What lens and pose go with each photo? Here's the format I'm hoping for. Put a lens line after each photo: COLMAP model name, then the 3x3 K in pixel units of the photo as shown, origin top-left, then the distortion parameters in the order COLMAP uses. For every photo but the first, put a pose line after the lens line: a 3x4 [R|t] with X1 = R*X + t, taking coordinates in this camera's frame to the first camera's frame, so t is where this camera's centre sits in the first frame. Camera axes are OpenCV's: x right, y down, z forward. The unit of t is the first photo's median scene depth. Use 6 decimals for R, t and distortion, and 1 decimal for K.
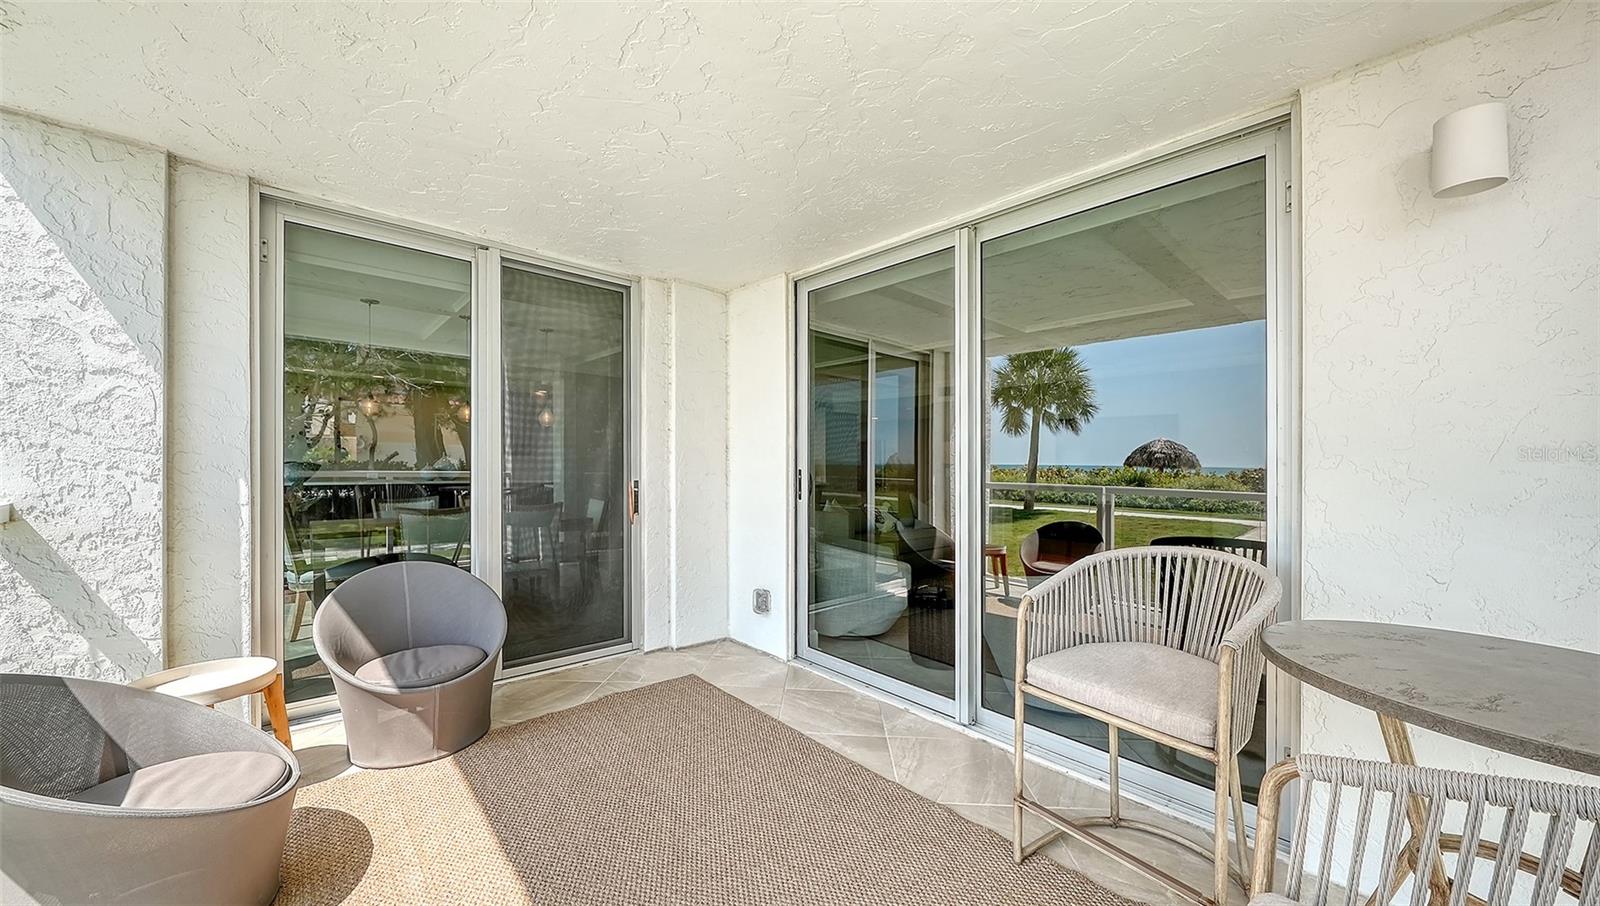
lens RADIAL K [[565.2, 0, 806.0], [0, 565.2, 437.4], [0, 0, 1]] dist [-0.000401, -0.000301]
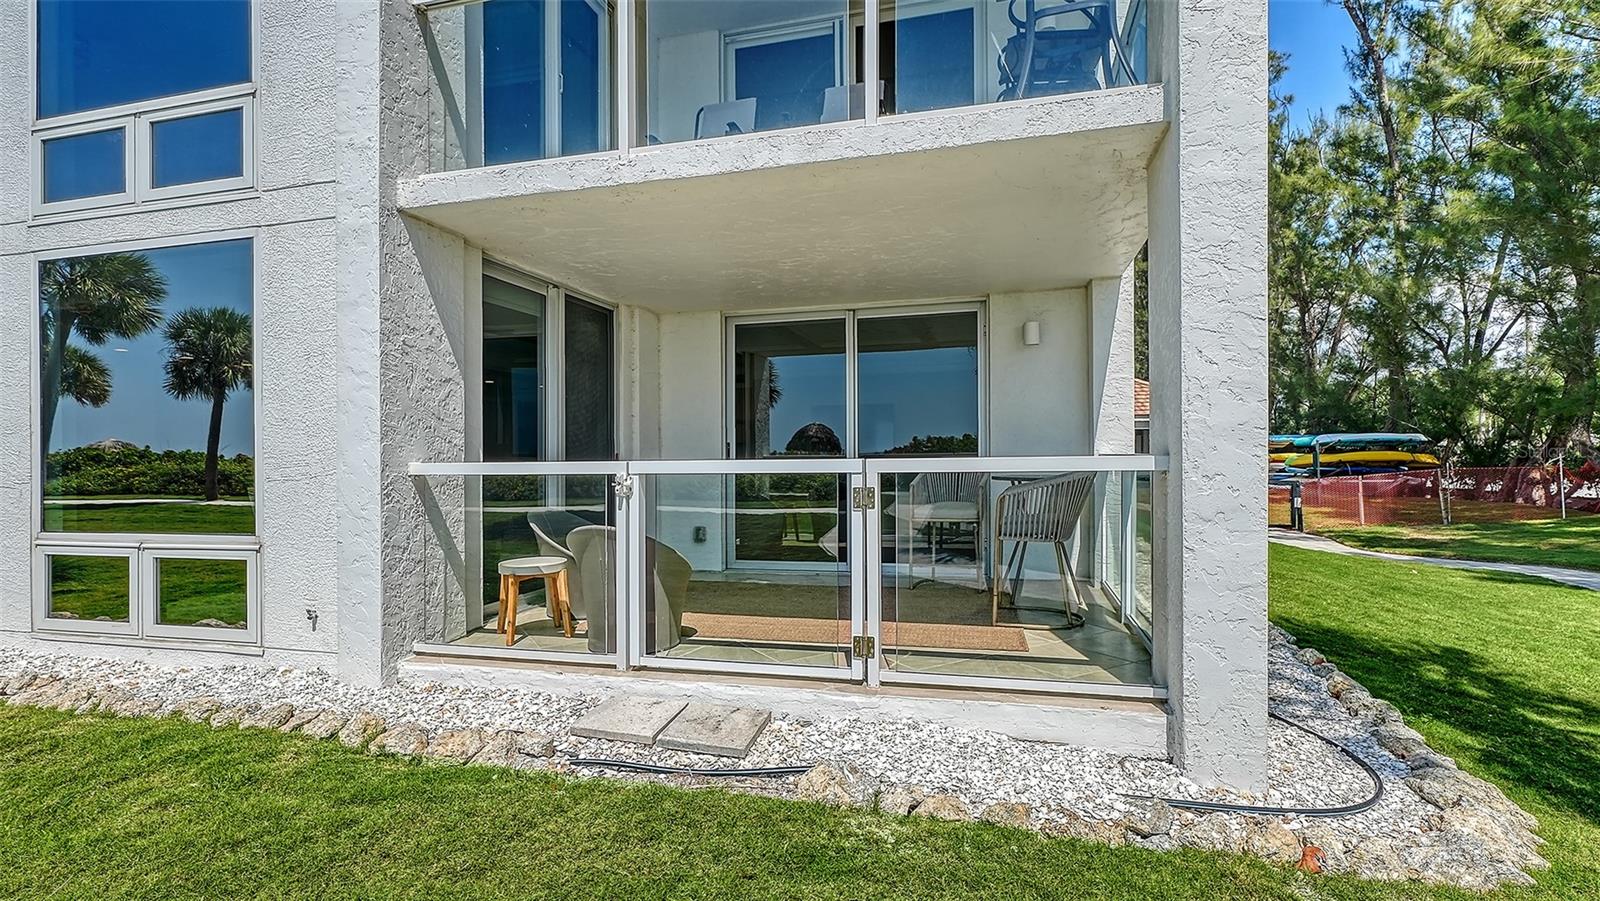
lens RADIAL K [[735.7, 0, 800.0], [0, 735.7, 450.5], [0, 0, 1]] dist [-0.015612, 0.000246]
pose [[0.840118, -0.015640, 0.542179, -0.923118], [-0.008771, 0.999062, 0.042410, -0.009464], [-0.542333, -0.040385, 0.839192, -0.759042]]
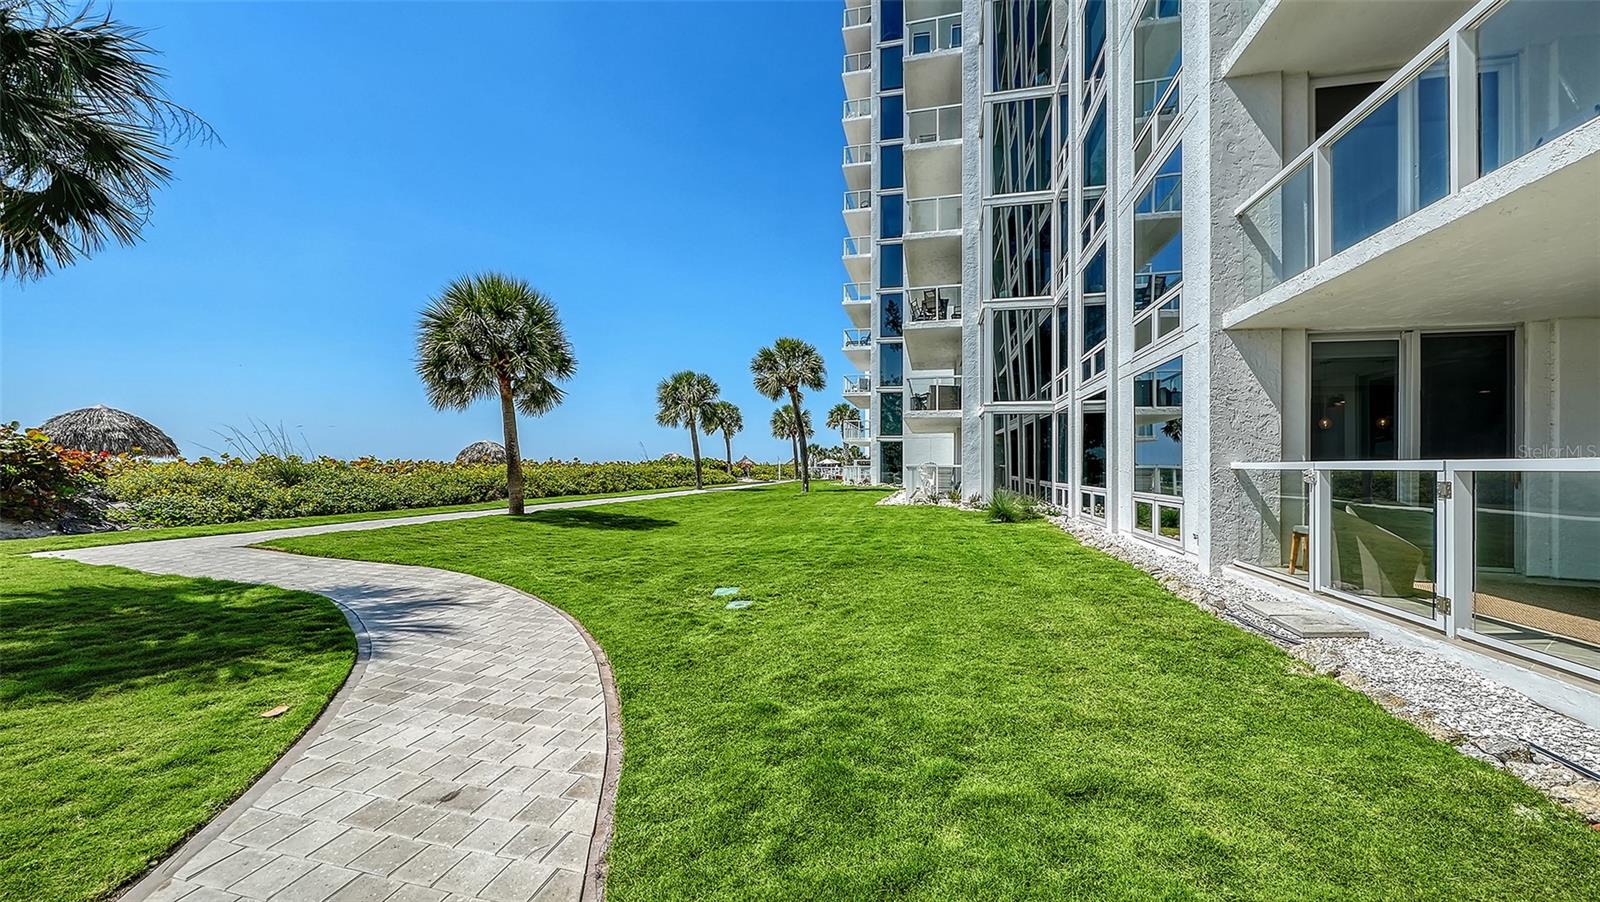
lens RADIAL K [[561.5, 0, 808.1], [0, 561.5, 457.9], [0, 0, 1]] dist [-0.006125, -0.000392]
pose [[0.562007, -0.010371, -0.827068, -0.154320], [0.032487, 0.999427, 0.009543, -0.004924], [0.826494, -0.032233, 0.562021, -1.415762]]
